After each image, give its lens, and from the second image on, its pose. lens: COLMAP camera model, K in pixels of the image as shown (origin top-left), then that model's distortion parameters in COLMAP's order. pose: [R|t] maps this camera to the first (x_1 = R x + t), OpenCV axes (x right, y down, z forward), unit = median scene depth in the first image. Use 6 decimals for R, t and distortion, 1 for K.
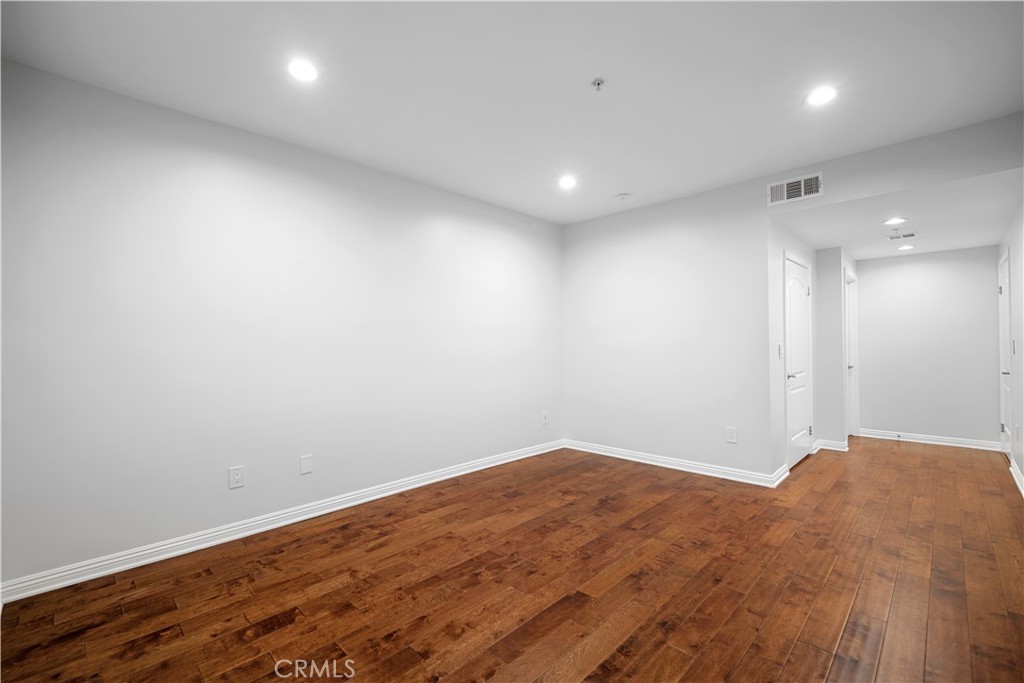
lens RADIAL K [[442.6, 0, 514.1], [0, 442.6, 338.7], [0, 0, 1]] dist [0.002962, -0.000621]
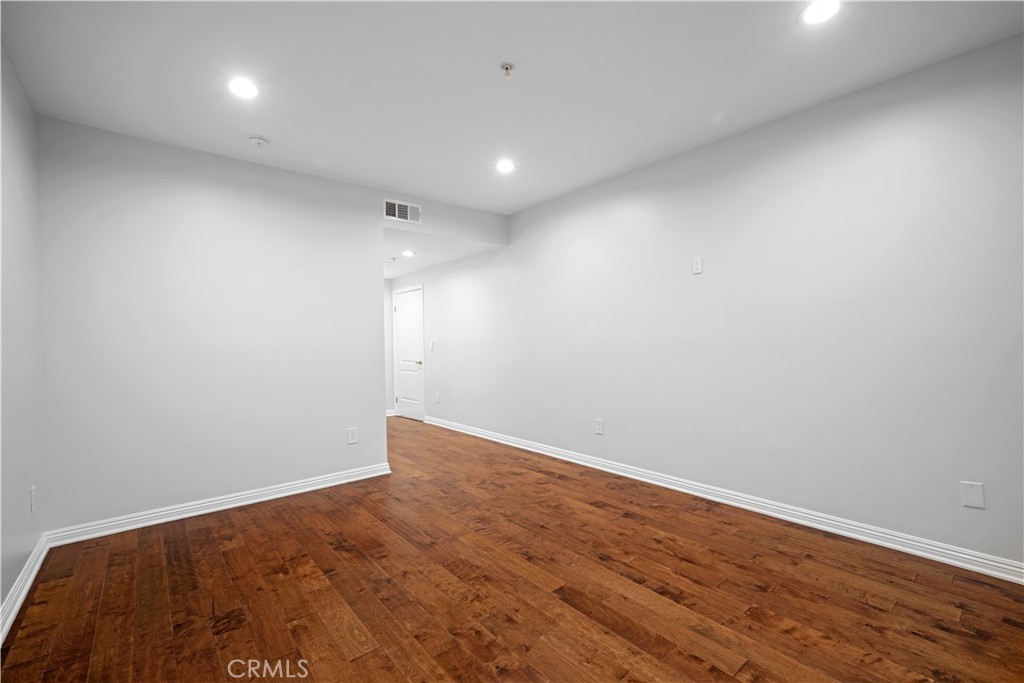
lens RADIAL K [[442.6, 0, 514.7], [0, 442.6, 344.2], [0, 0, 1]] dist [0.002962, -0.000621]
pose [[0.096075, 0.000369, 0.995374, -0.639192], [0.001809, 0.999998, -0.000546, 0.019043], [-0.995372, 0.001853, 0.096074, 0.757175]]
